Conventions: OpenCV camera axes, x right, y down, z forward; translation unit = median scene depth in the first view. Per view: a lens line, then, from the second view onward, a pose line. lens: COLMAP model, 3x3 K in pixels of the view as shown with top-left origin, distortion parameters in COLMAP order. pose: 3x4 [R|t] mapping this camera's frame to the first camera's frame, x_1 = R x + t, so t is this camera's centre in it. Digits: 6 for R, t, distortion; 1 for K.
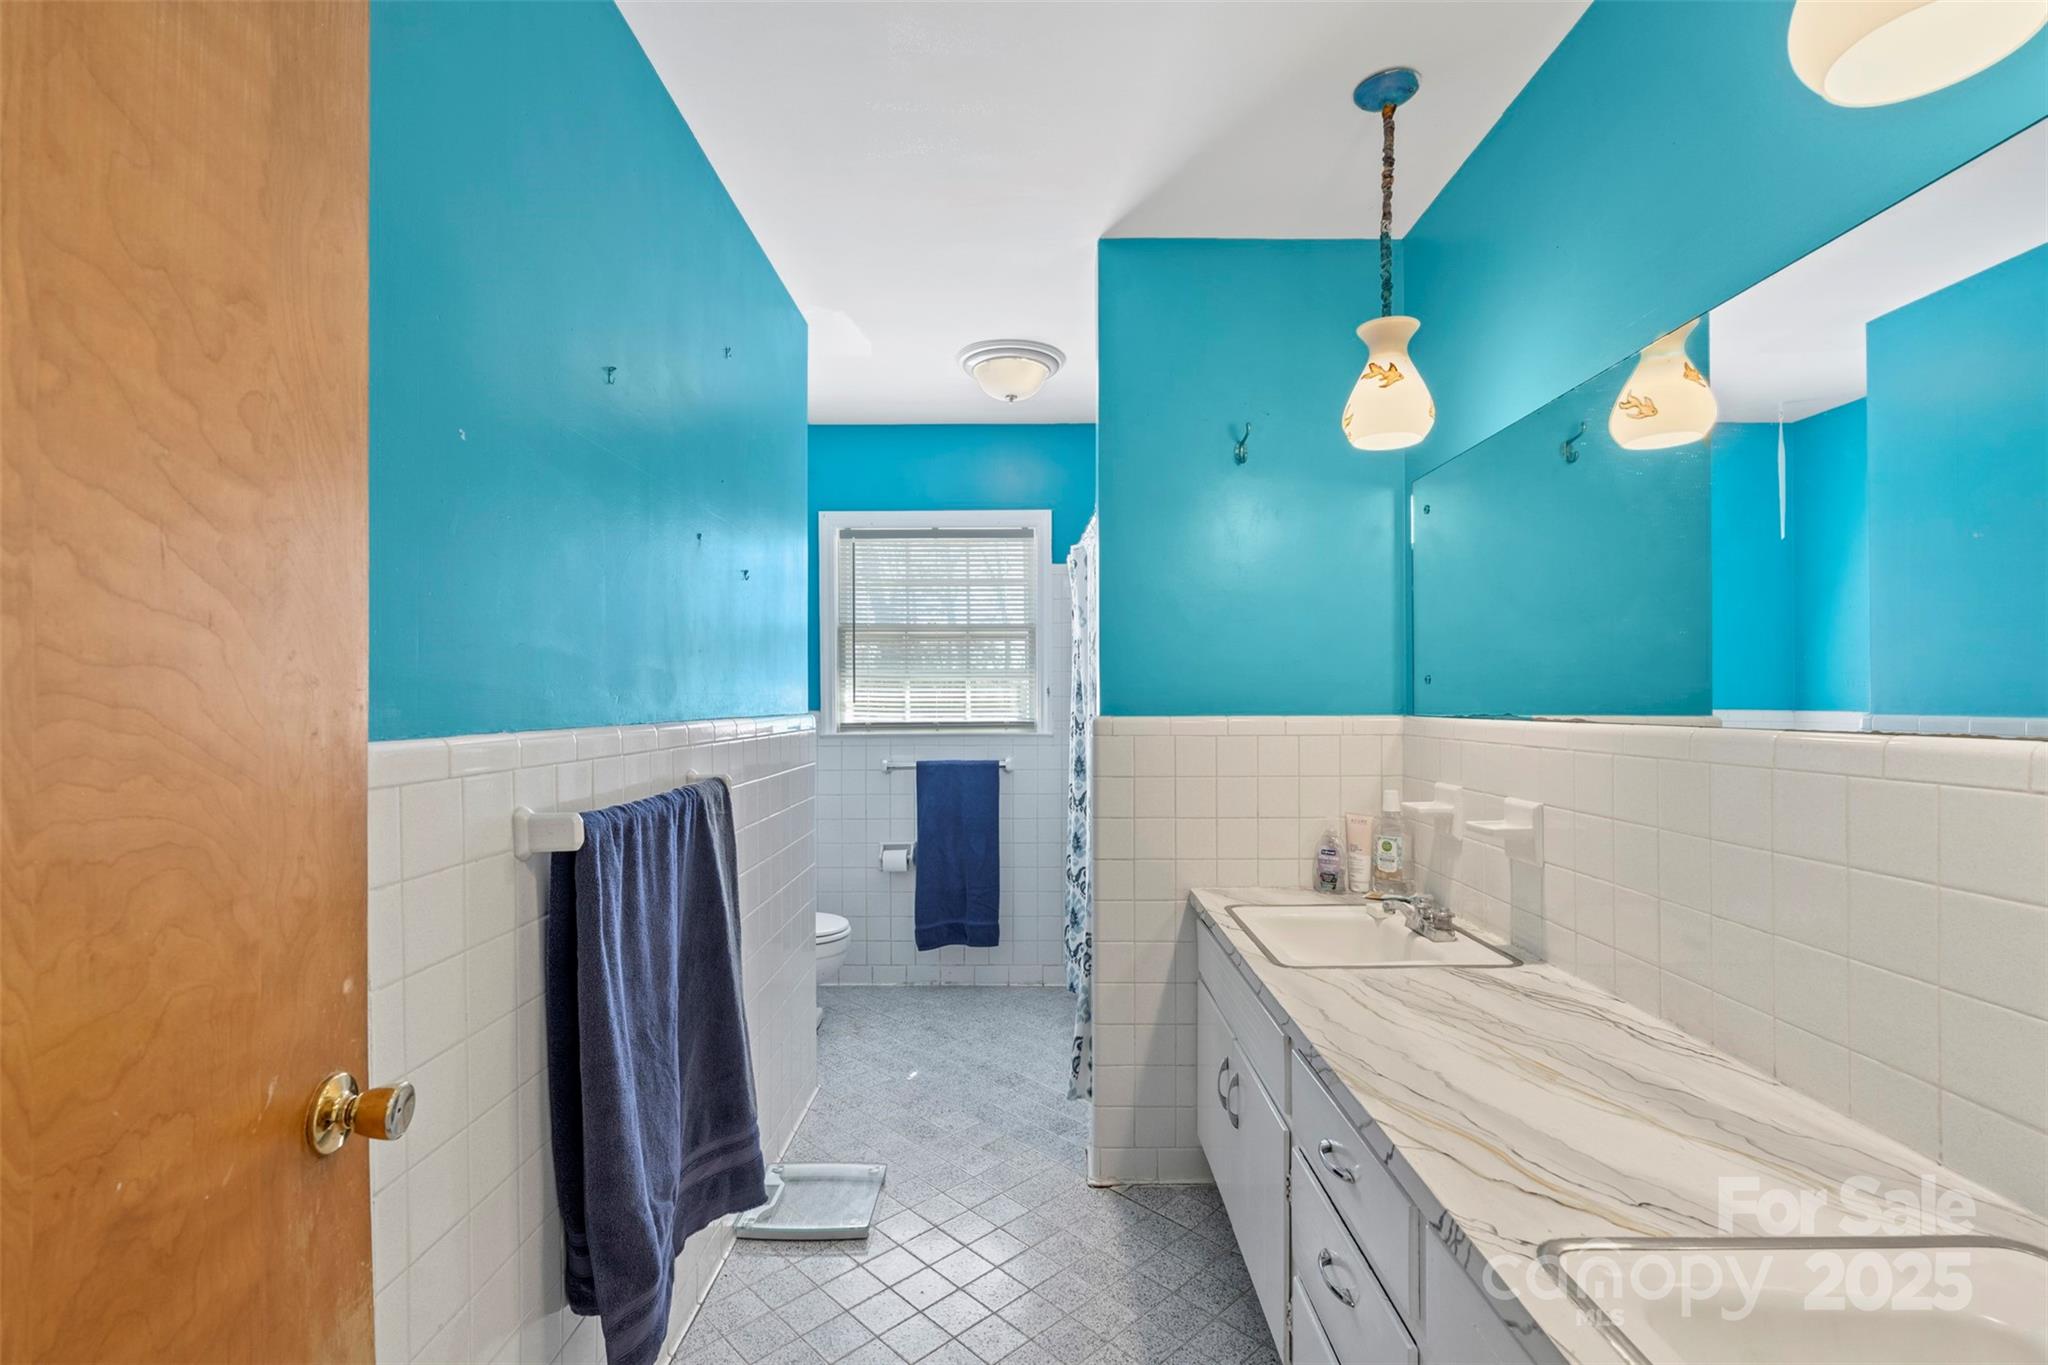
lens RADIAL K [[907.9, 0, 1032.9], [0, 907.9, 697.5], [0, 0, 1]] dist [-0.001665, 0.000408]
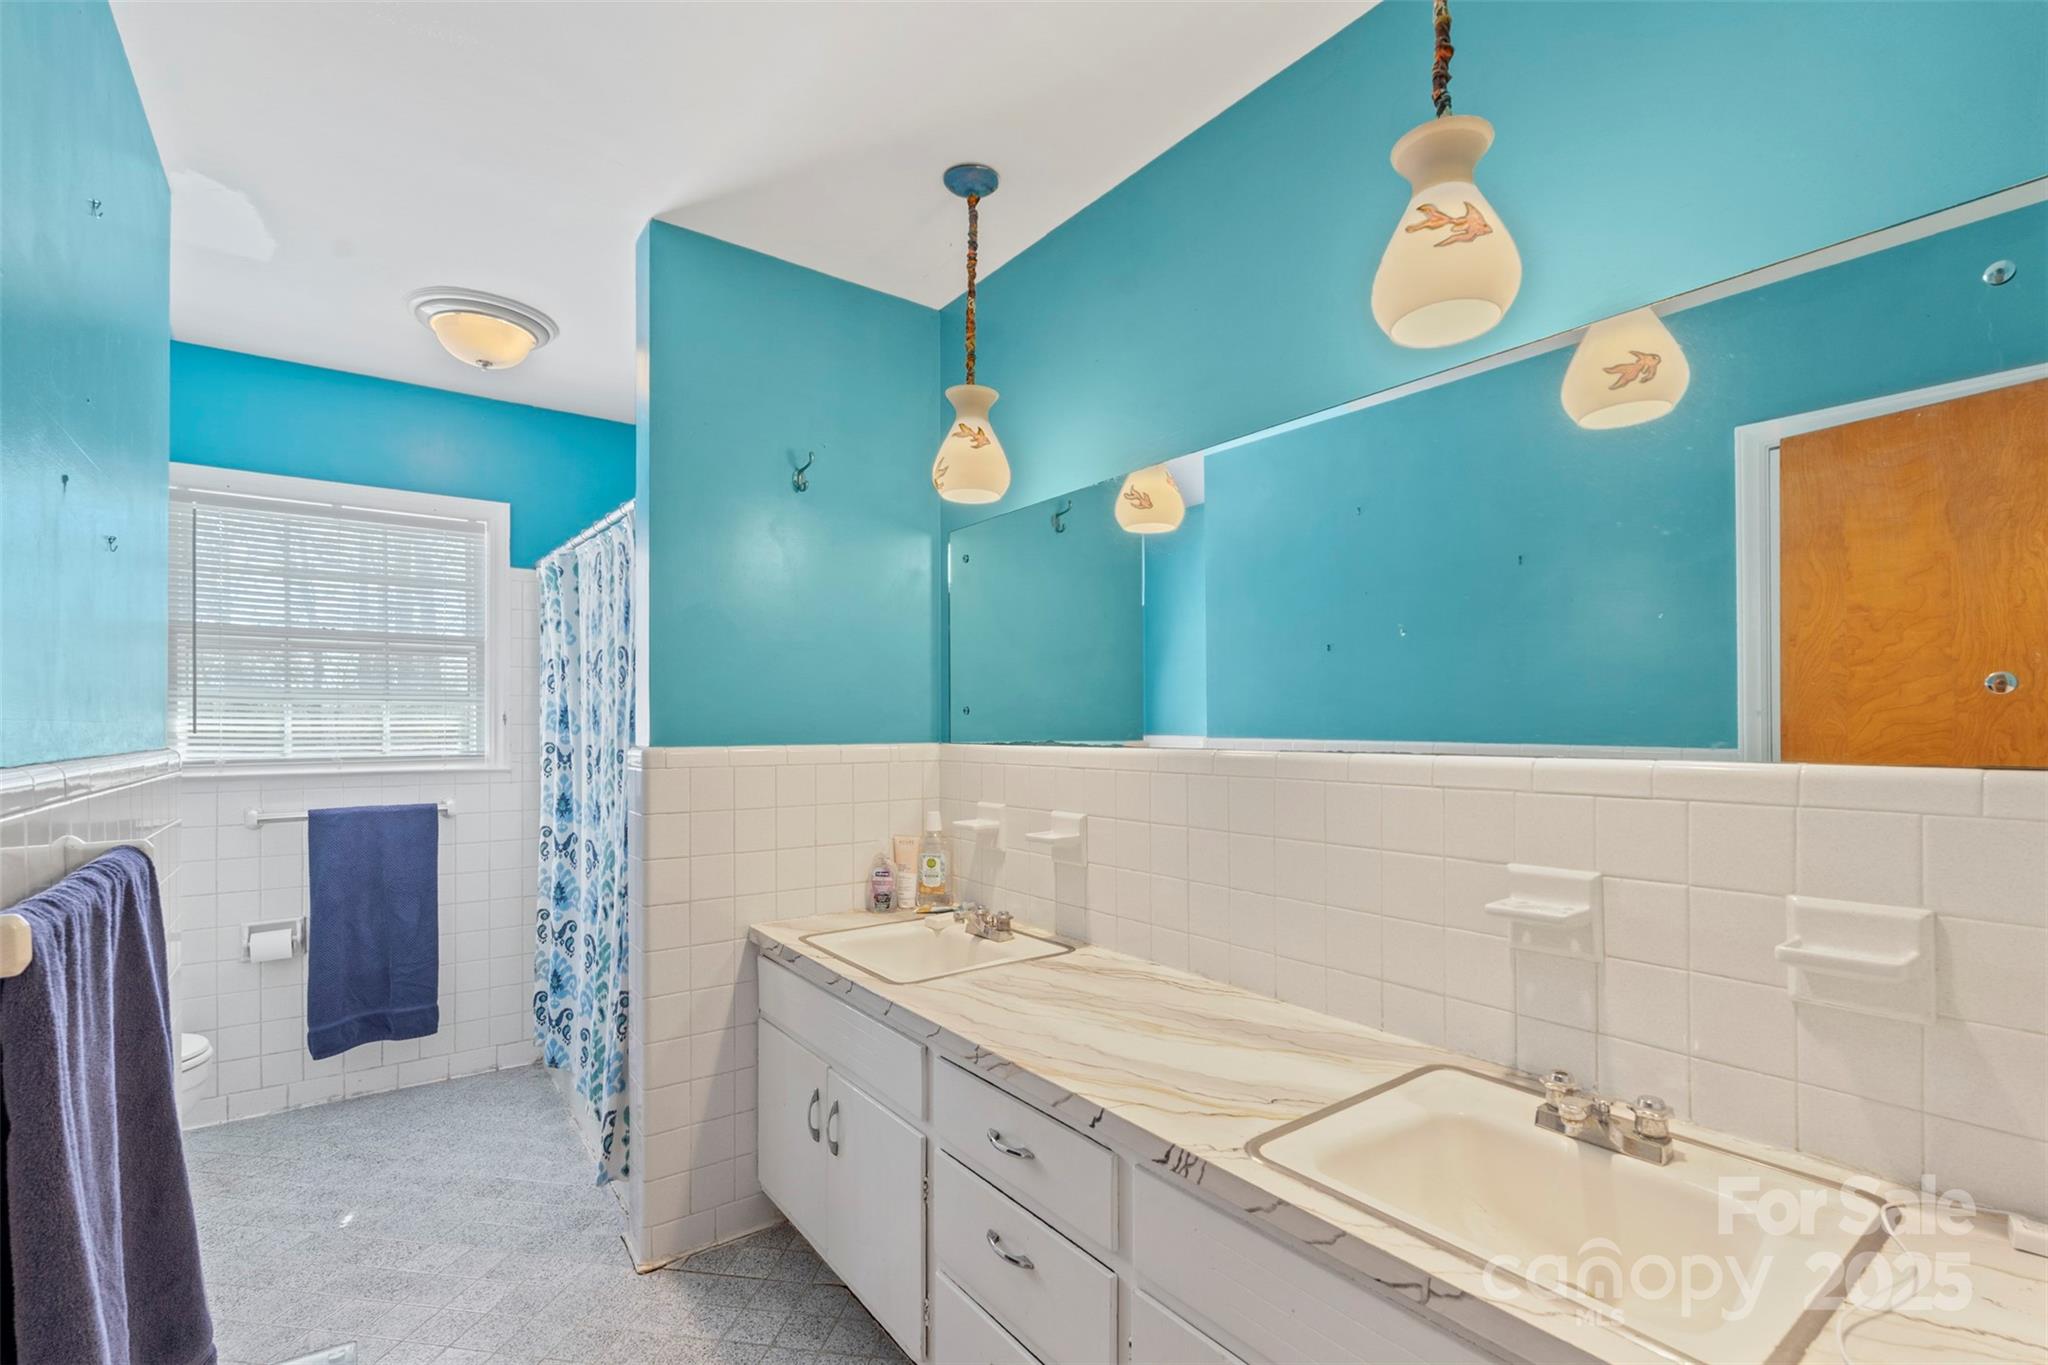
lens RADIAL K [[907.9, 0, 1059.9], [0, 907.9, 720.0], [0, 0, 1]] dist [-0.001665, 0.000408]
pose [[0.800747, 0.004484, 0.598986, -0.140187], [-0.001121, 0.999981, -0.005988, -0.001562], [-0.599002, 0.004123, 0.800737, 0.034659]]
